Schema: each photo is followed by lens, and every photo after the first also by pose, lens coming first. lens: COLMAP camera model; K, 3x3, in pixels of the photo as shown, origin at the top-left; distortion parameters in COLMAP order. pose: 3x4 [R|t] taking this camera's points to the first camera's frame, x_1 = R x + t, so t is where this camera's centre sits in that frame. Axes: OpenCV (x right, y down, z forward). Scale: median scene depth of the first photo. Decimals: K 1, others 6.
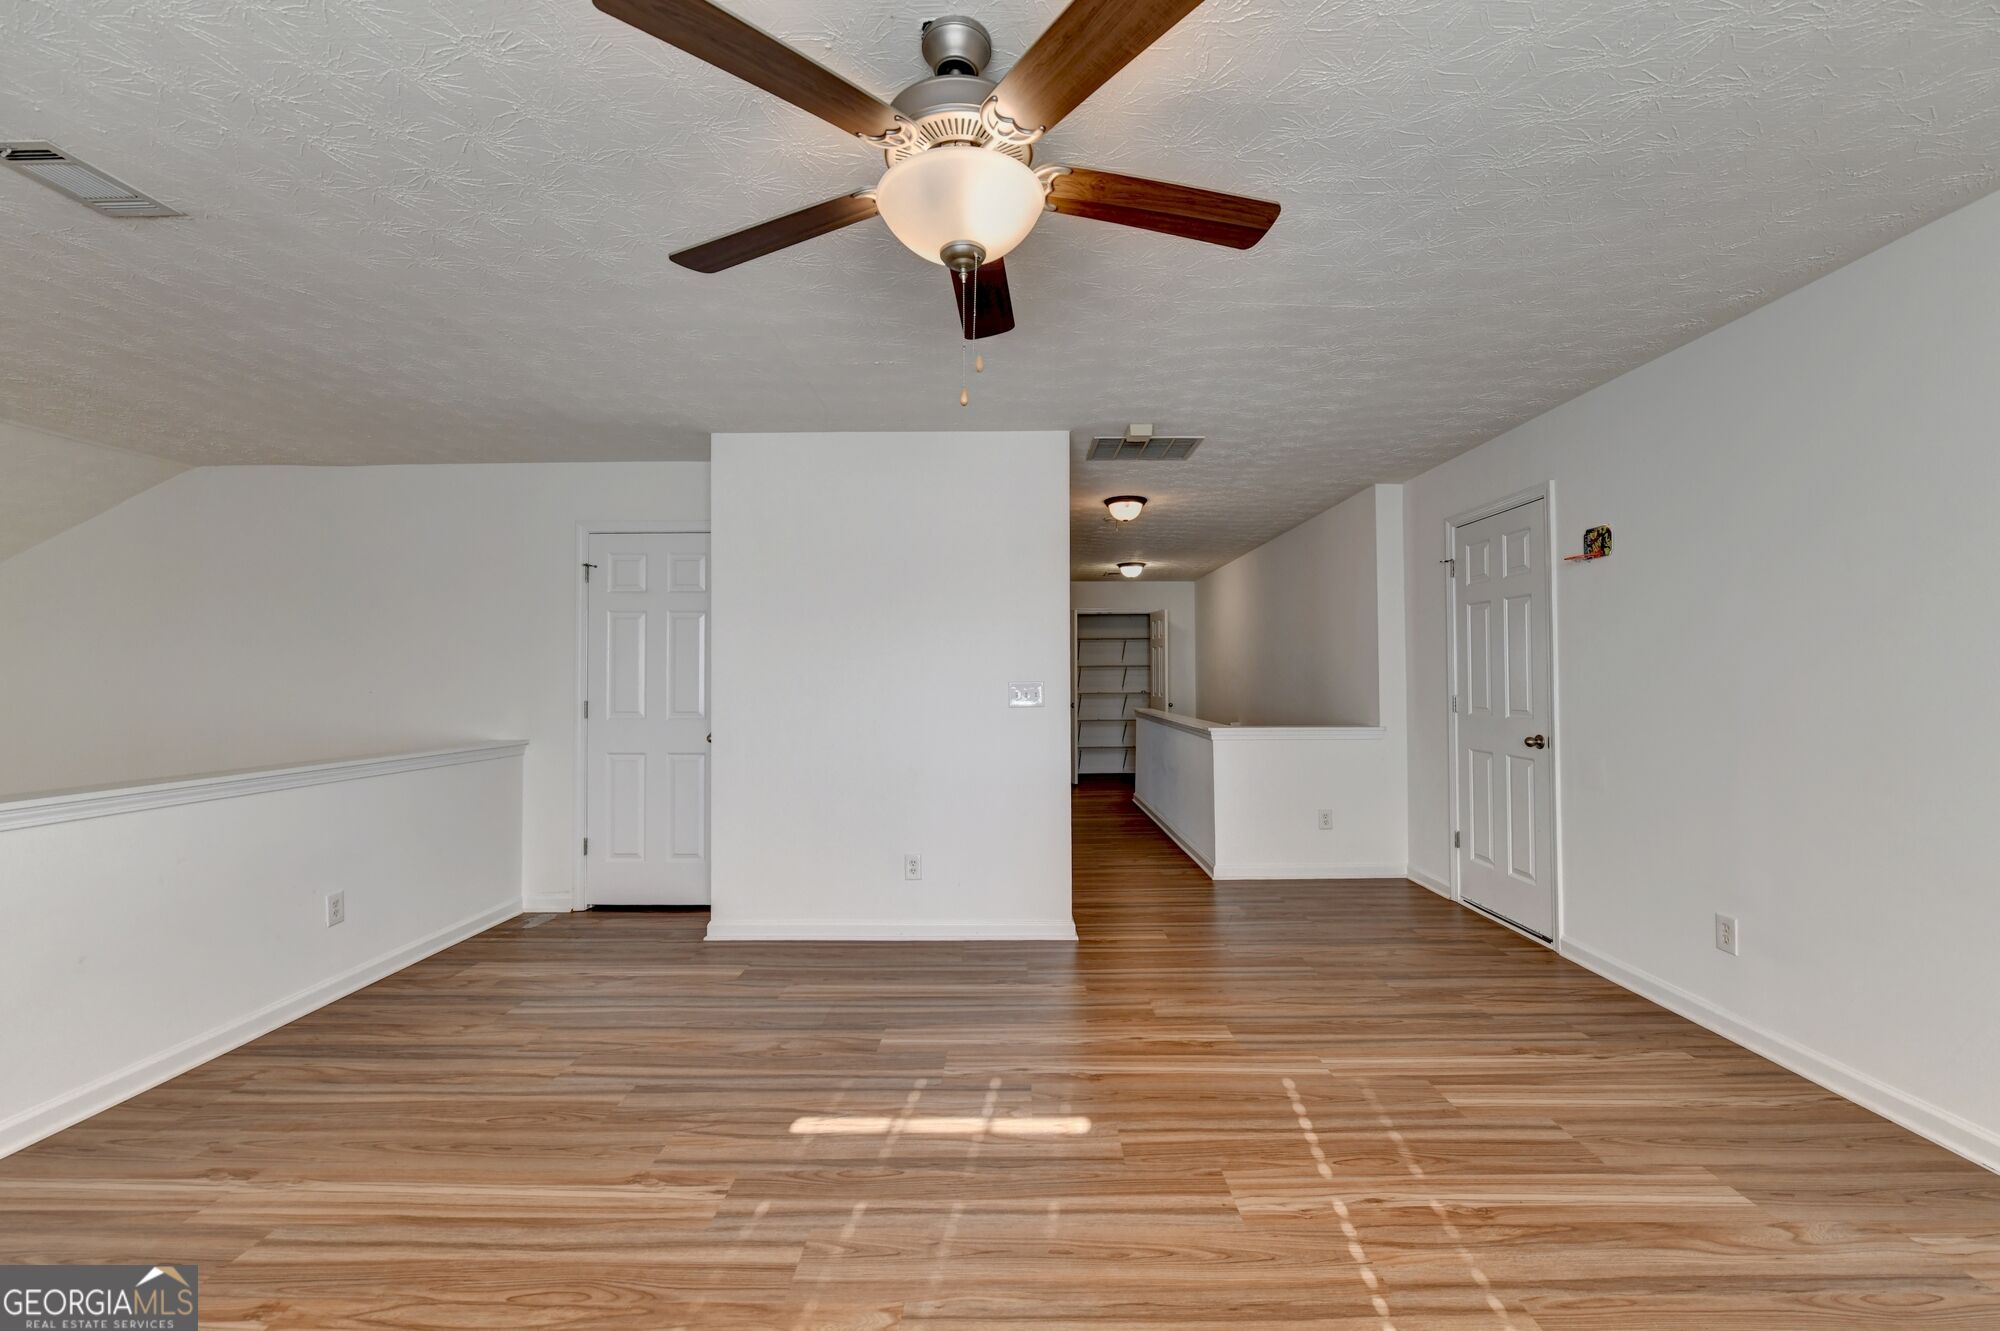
lens RADIAL K [[808.4, 0, 1005.5], [0, 808.4, 696.6], [0, 0, 1]] dist [-0.005252, -0.001313]
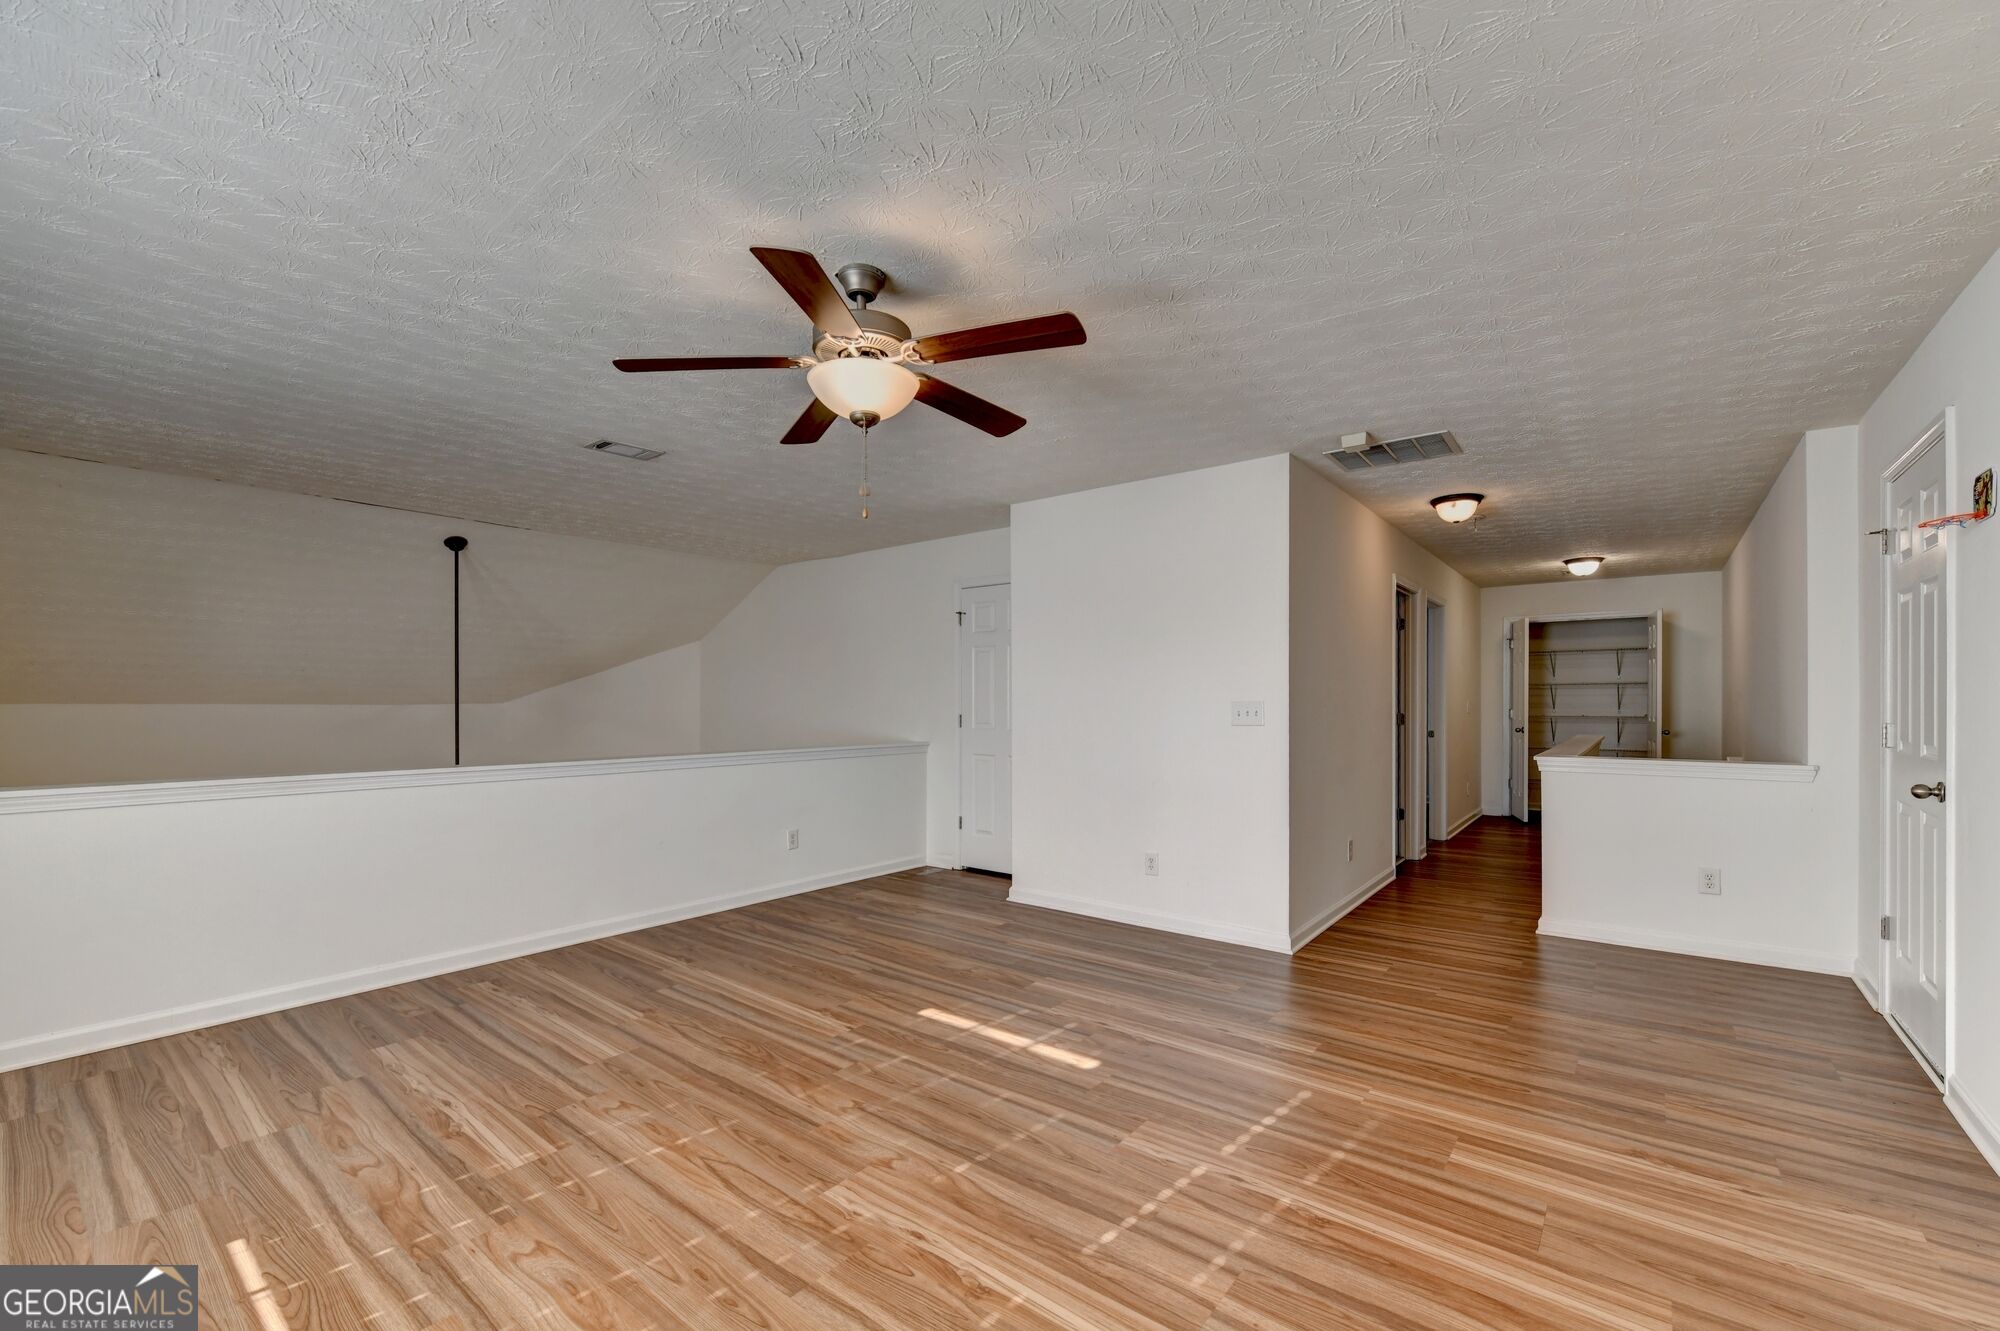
lens RADIAL K [[808.4, 0, 1023.4], [0, 808.4, 756.8], [0, 0, 1]] dist [-0.005252, -0.001313]
pose [[0.797112, 0.044976, -0.602154, 0.655691], [-0.014435, 0.998357, 0.055459, -0.001835], [0.603659, -0.035515, 0.796452, -0.020595]]
